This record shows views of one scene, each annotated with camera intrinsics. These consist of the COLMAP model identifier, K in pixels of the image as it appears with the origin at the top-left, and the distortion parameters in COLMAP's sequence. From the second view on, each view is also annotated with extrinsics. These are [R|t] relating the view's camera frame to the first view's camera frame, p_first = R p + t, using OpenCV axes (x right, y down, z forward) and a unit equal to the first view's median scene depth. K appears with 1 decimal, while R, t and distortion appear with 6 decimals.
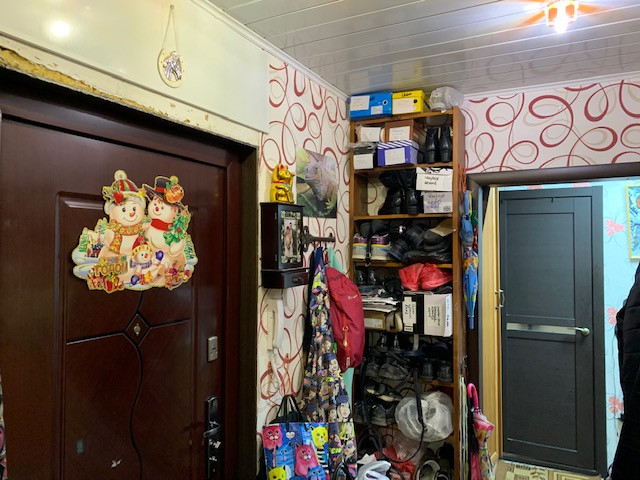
lens RADIAL K [[495.3, 0, 317.4], [0, 495.3, 237.1], [0, 0, 1]] dist [0.078207, -0.072132]
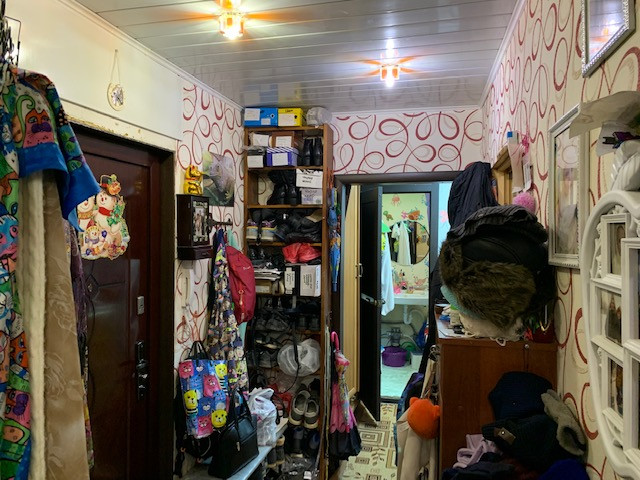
lens RADIAL K [[495.3, 0, 317.4], [0, 495.3, 237.1], [0, 0, 1]] dist [0.078207, -0.072132]
pose [[0.974257, 0.005236, 0.225379, -0.041126], [-0.012755, 0.999409, 0.031917, -0.003923], [-0.225078, -0.033970, 0.973748, -0.299800]]
